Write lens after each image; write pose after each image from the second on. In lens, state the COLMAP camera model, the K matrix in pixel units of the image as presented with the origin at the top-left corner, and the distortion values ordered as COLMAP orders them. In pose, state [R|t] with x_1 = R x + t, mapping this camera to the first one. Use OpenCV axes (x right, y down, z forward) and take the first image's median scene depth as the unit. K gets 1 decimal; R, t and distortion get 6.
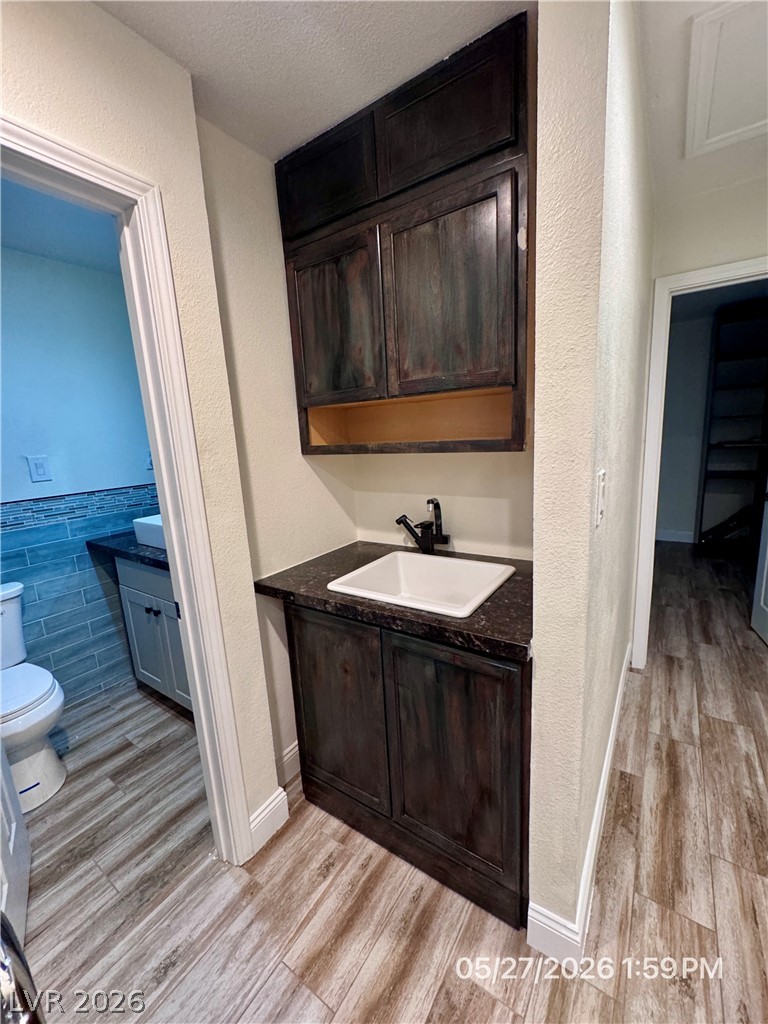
lens RADIAL K [[409.7, 0, 382.8], [0, 409.7, 510.1], [0, 0, 1]] dist [-0.002090, -0.000250]
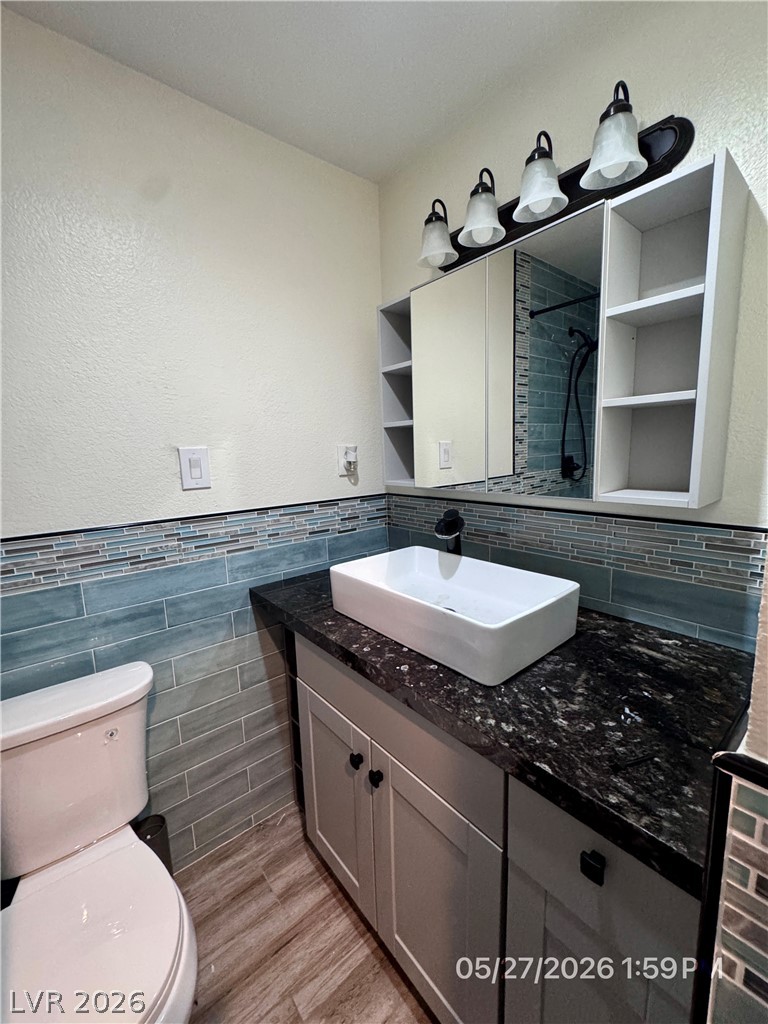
lens RADIAL K [[409.7, 0, 385.6], [0, 409.7, 510.5], [0, 0, 1]] dist [-0.002090, -0.000250]
pose [[0.961745, 0.075666, -0.263290, -0.387595], [-0.079148, 0.996859, -0.002627, -0.057027], [0.262265, 0.023365, 0.964713, 0.471585]]
